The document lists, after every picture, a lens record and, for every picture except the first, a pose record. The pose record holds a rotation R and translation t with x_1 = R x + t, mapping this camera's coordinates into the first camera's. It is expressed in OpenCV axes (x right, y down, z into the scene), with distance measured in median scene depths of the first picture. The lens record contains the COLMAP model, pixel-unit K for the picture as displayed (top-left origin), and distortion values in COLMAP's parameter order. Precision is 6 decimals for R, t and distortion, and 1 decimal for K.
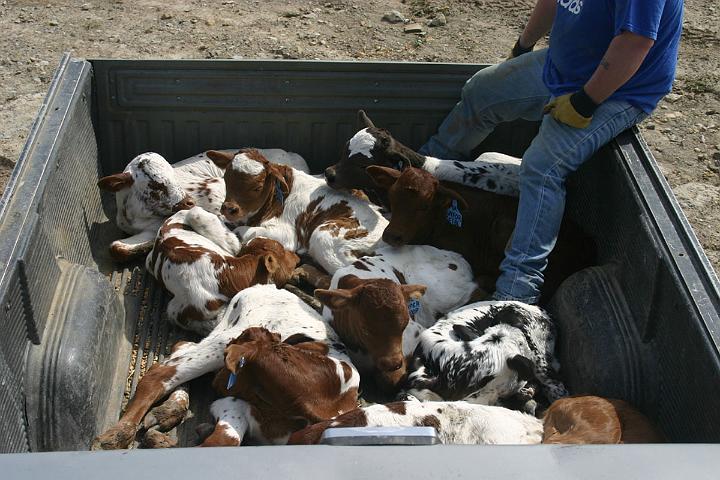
lens RADIAL K [[1119.7, 0, 360.0], [0, 1119.7, 240.0], [0, 0, 1]] dist [-0.146331, -0.086126]
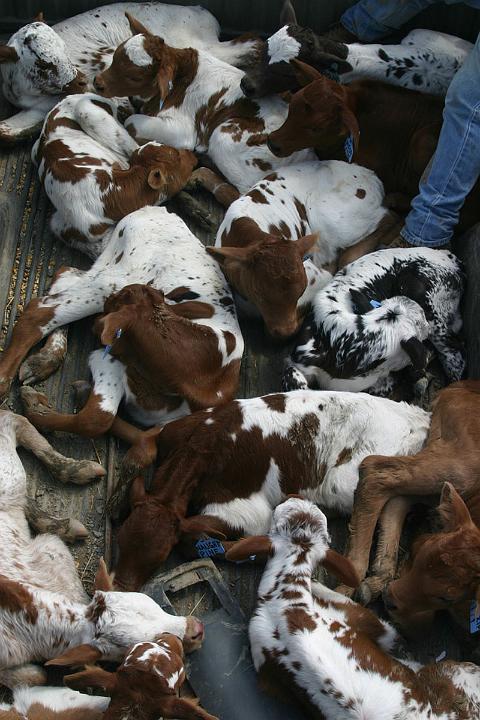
lens RADIAL K [[1119.7, 0, 240.0], [0, 1119.7, 360.0], [0, 0, 1]] dist [-0.146331, -0.086126]
pose [[0.996690, 0.074301, -0.032981, 0.025409], [-0.055416, 0.917843, 0.393057, -0.212613], [0.059476, -0.389929, 0.918922, 0.108596]]
